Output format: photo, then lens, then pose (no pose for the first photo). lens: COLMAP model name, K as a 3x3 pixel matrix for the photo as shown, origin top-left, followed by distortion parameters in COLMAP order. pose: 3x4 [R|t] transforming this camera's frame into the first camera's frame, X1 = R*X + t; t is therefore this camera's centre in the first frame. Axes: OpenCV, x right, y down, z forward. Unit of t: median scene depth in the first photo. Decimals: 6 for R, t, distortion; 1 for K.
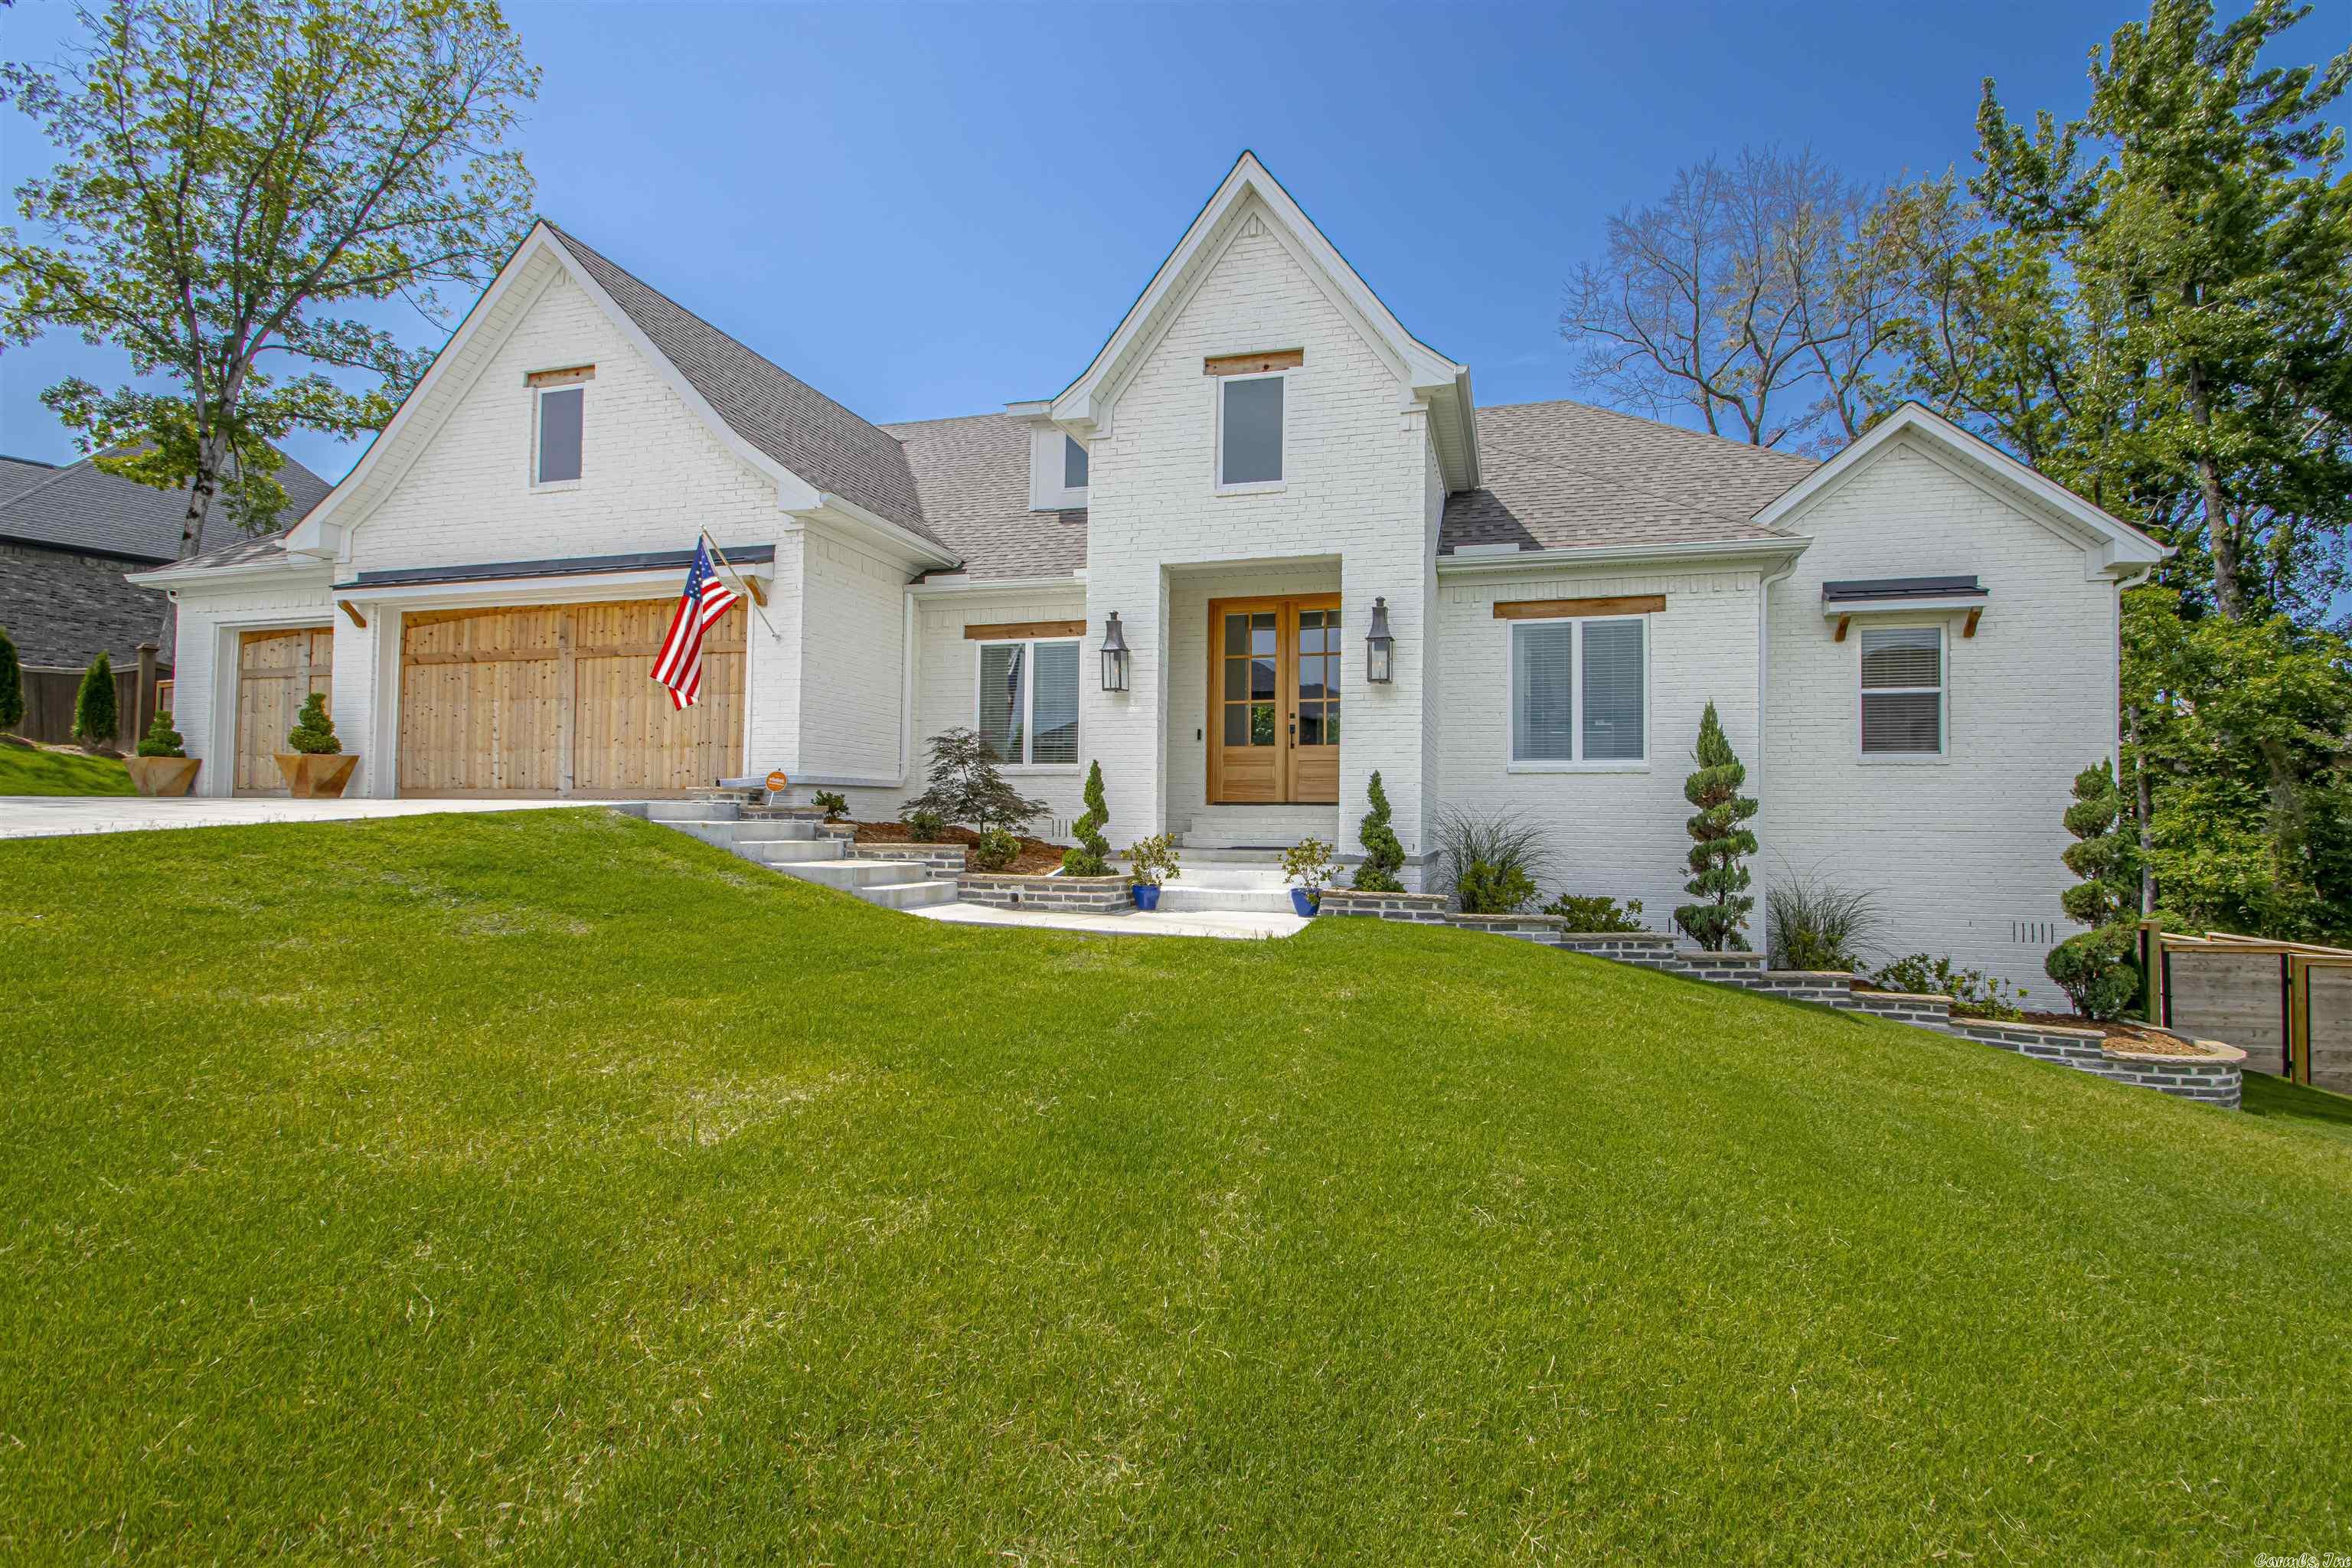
lens RADIAL K [[1103.6, 0, 1255.1], [0, 1103.6, 788.4], [0, 0, 1]] dist [0.012635, -0.015216]
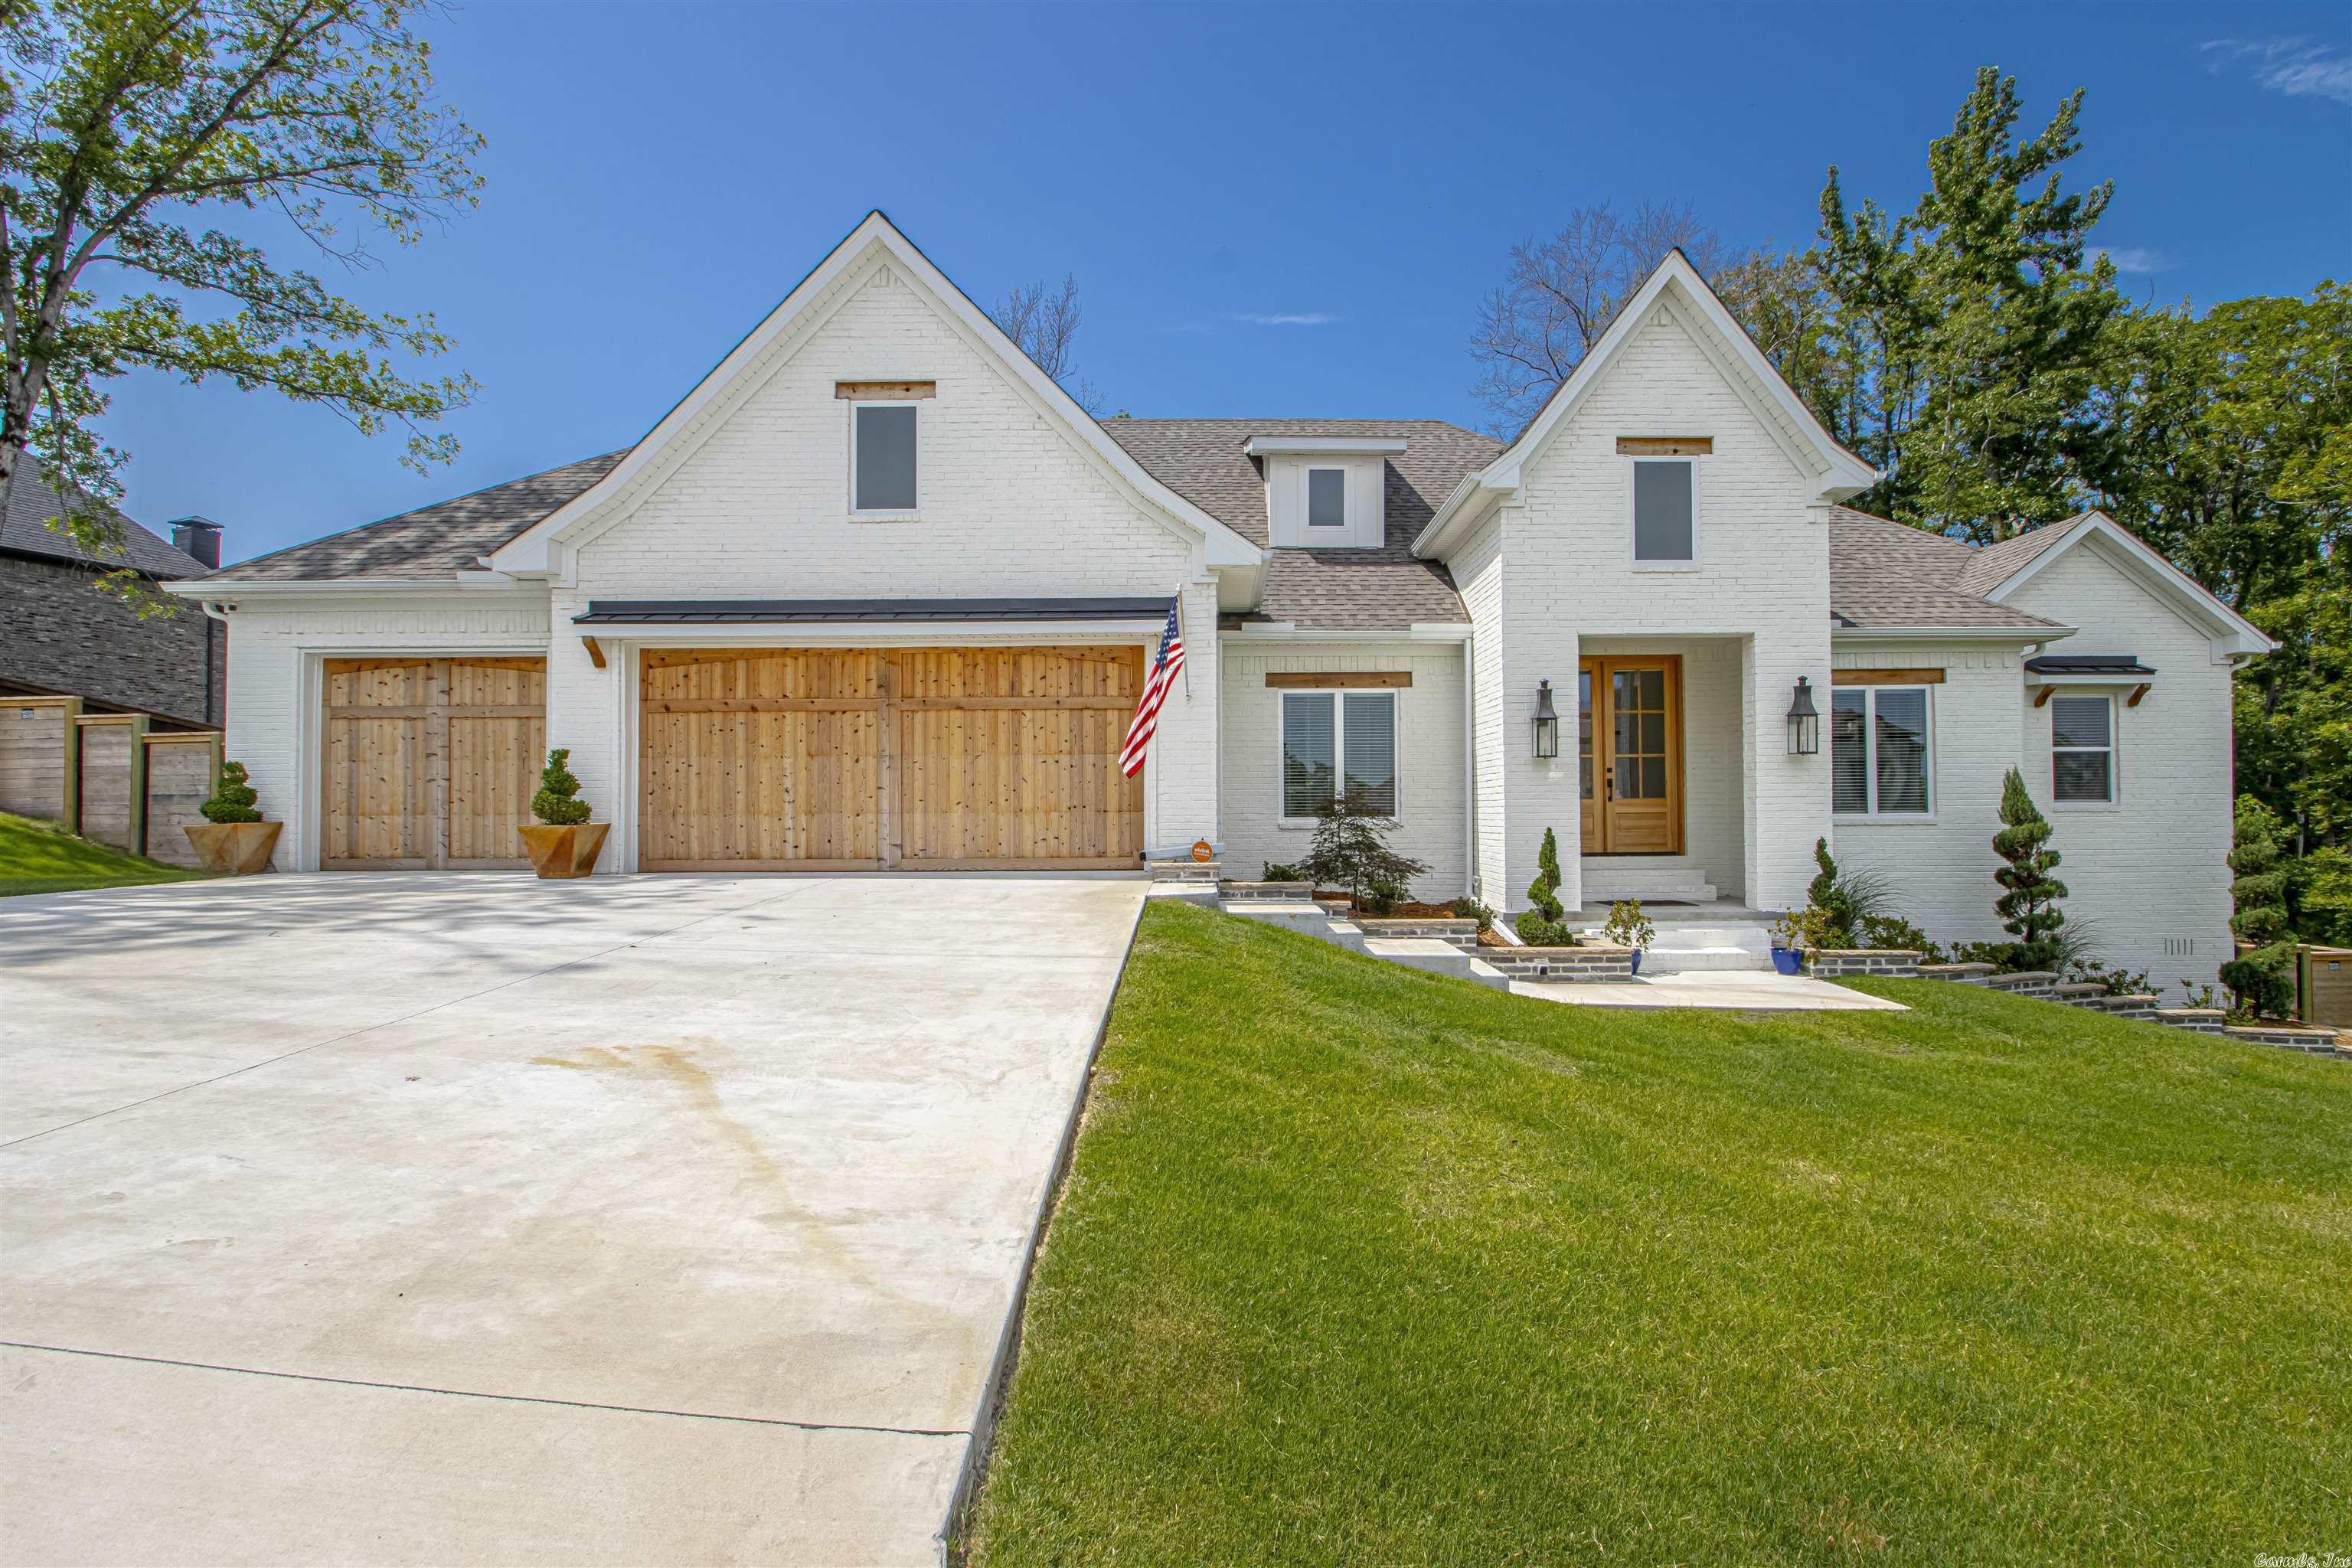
lens RADIAL K [[1165.4, 0, 1222.3], [0, 1165.4, 775.1], [0, 0, 1]] dist [-0.000835, -0.009284]
pose [[0.963645, -0.007662, 0.267077, -0.671566], [0.005966, 0.999957, 0.007158, -0.077742], [-0.267121, -0.005305, 0.963648, 0.037676]]
